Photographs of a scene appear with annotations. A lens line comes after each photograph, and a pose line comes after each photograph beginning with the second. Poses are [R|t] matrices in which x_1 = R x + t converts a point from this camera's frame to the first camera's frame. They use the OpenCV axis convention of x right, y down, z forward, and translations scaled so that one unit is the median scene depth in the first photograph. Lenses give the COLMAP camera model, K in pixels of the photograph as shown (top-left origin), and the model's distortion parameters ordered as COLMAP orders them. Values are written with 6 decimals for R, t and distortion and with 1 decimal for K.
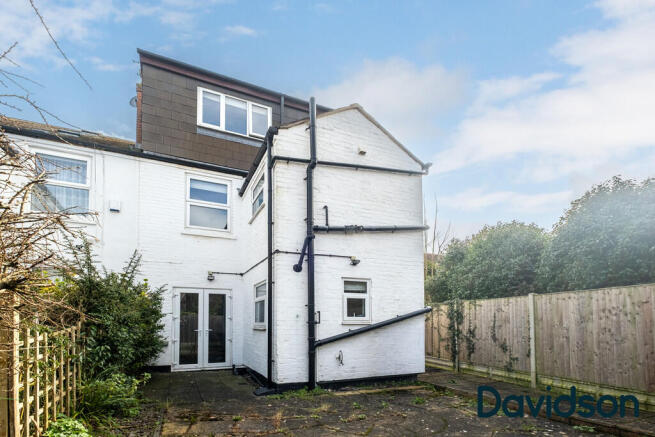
lens RADIAL K [[295.7, 0, 324.6], [0, 295.7, 218.5], [0, 0, 1]] dist [-0.001143, -0.000119]
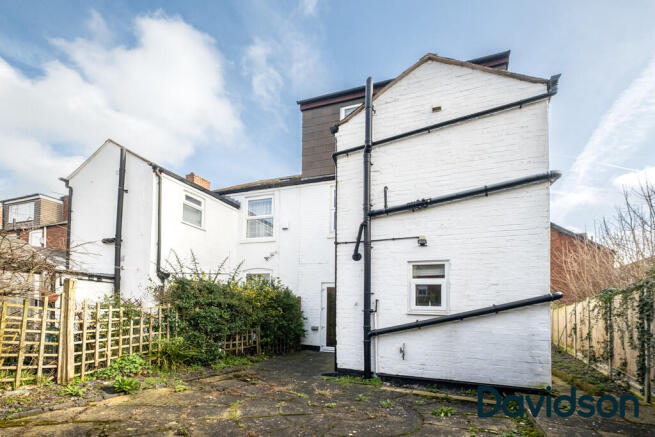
lens RADIAL K [[295.7, 0, 324.6], [0, 295.7, 218.5], [0, 0, 1]] dist [-0.001143, -0.000119]
pose [[0.707952, -0.197642, -0.678042, 0.497106], [0.206369, 0.976036, -0.069032, 0.082097], [0.675437, -0.091056, 0.731774, 0.196086]]
